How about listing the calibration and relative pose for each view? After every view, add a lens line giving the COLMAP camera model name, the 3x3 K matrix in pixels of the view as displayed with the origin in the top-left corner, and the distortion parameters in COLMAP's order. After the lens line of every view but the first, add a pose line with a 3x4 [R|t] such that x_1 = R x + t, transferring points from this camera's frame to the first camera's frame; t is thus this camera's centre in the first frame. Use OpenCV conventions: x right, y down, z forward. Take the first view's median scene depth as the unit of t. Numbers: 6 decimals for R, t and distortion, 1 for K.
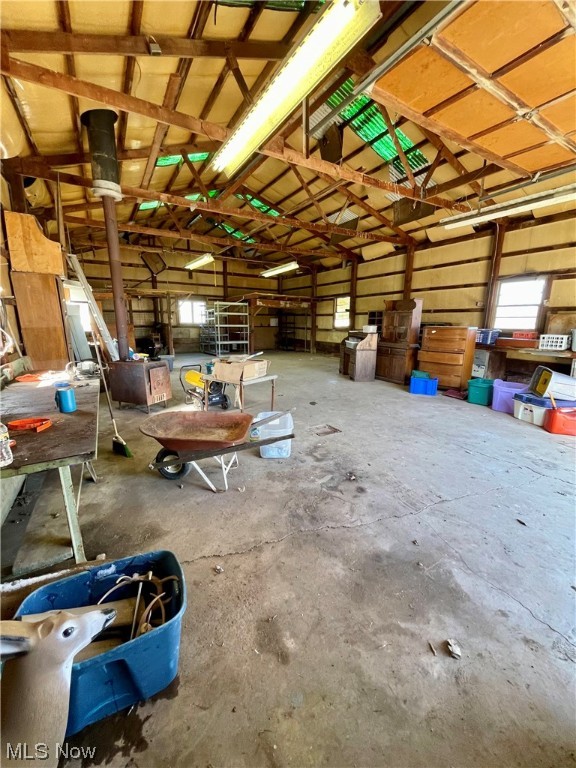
lens RADIAL K [[307.0, 0, 288.3], [0, 307.0, 385.2], [0, 0, 1]] dist [-0.000004, 0.000624]
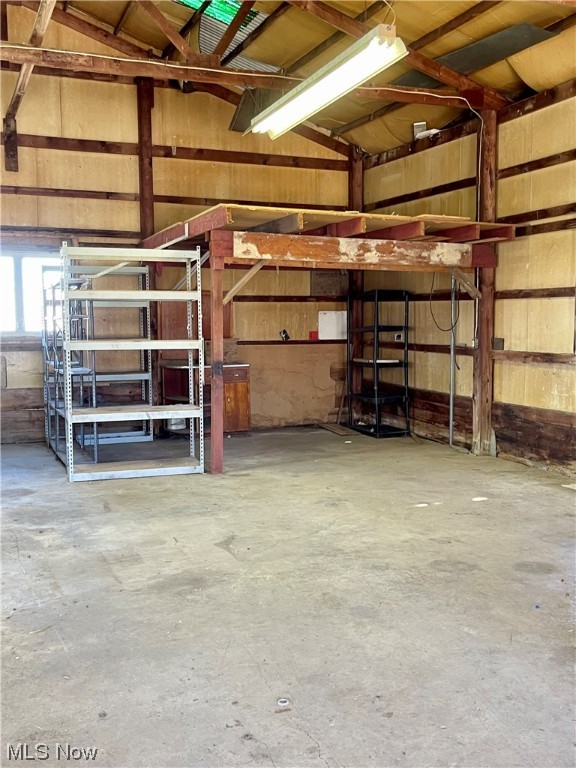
lens RADIAL K [[795.0, 0, 288.5], [0, 795.0, 384.8], [0, 0, 1]] dist [0.054693, 0.000000]
pose [[0.988157, -0.000710, -0.153447, 0.025702], [-0.017434, 0.992994, -0.116868, -0.081353], [0.152455, 0.118159, 0.981222, 0.362974]]
